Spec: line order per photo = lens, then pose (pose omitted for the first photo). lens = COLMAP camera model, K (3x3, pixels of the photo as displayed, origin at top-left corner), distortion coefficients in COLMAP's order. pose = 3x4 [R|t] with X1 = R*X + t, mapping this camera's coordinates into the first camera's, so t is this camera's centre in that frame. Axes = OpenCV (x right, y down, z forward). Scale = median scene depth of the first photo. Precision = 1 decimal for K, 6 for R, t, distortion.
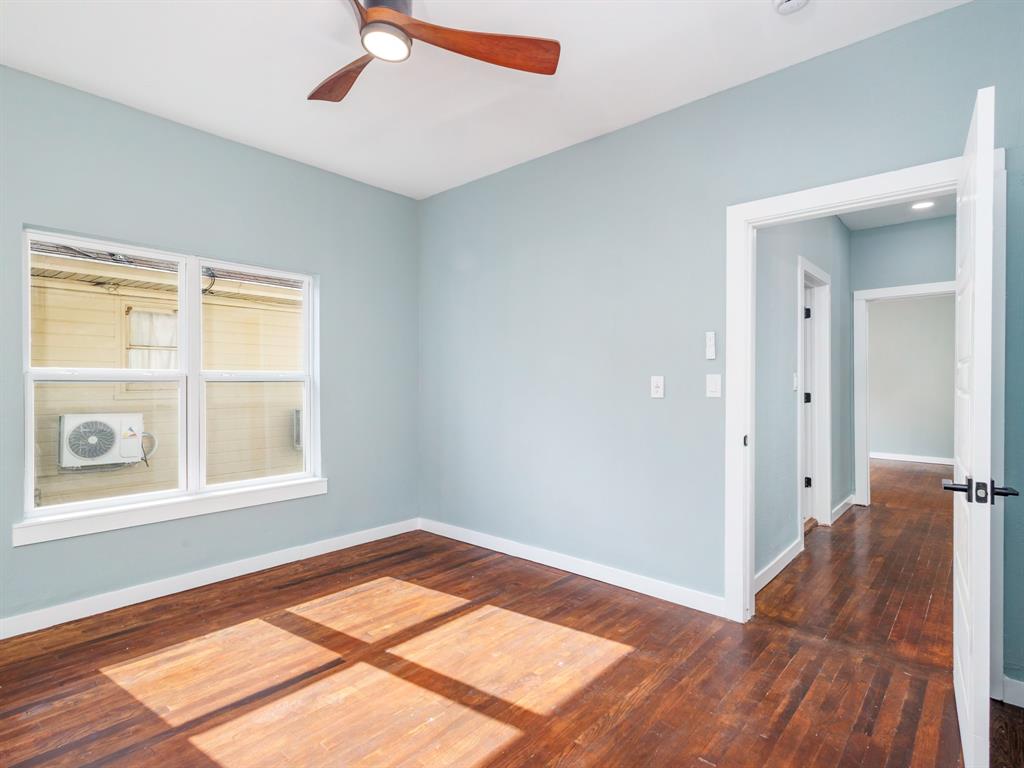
lens RADIAL K [[542.1, 0, 512.0], [0, 542.1, 384.0], [0, 0, 1]] dist [0.008388, 0.000379]
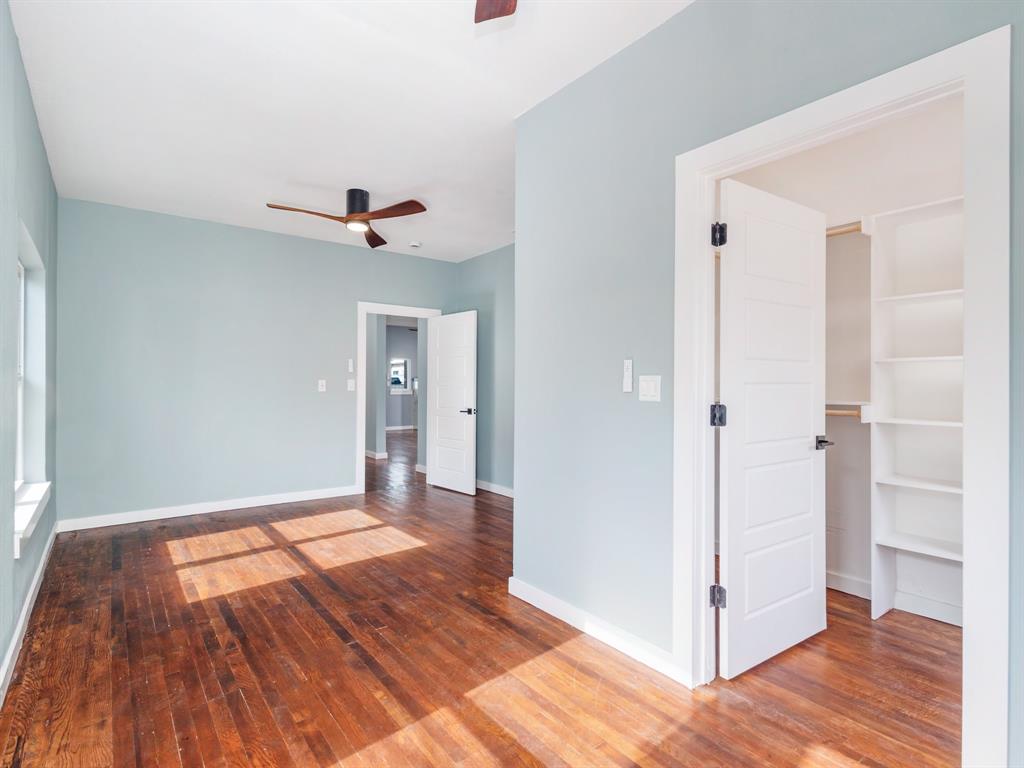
lens RADIAL K [[542.1, 0, 512.0], [0, 542.1, 384.0], [0, 0, 1]] dist [0.008388, 0.000379]
pose [[0.216103, -0.004349, 0.976361, -1.529904], [0.003806, 0.999986, 0.003612, -0.006261], [-0.976363, 0.002936, 0.216117, -0.040866]]
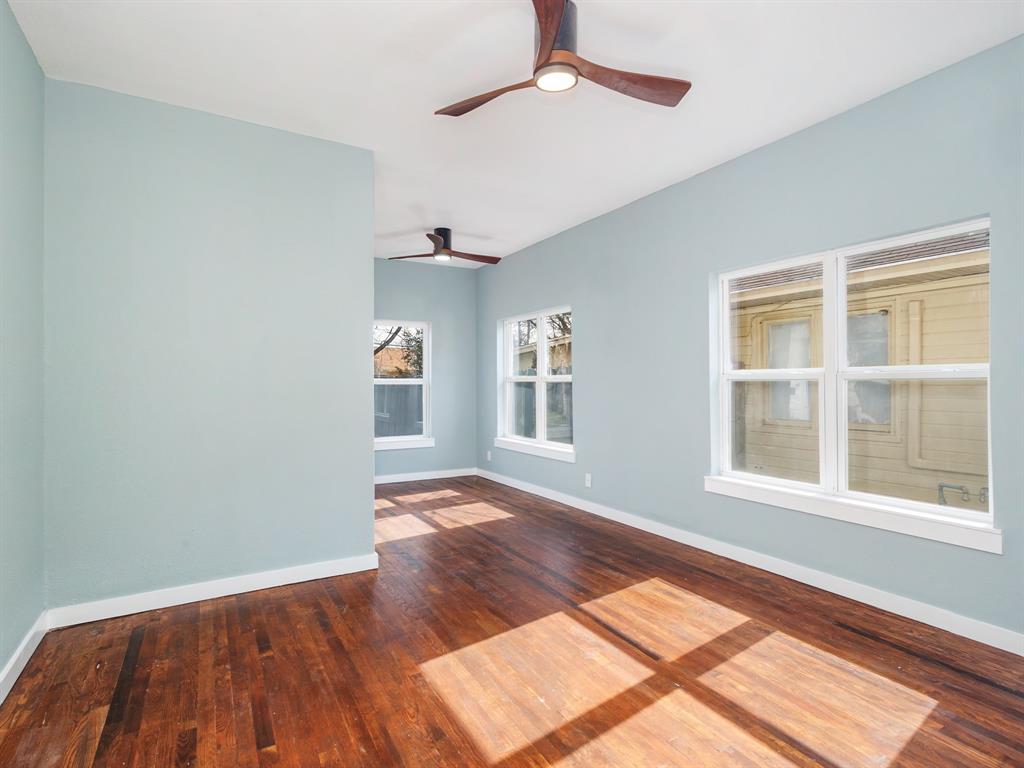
lens RADIAL K [[517.8, 0, 512.0], [0, 517.8, 384.0], [0, 0, 1]] dist [-0.001885, -0.000650]
pose [[-0.321044, 0.004649, -0.947053, 0.574827], [0.000565, 0.999989, 0.004718, -0.007916], [0.947064, 0.000979, -0.321043, 0.879584]]
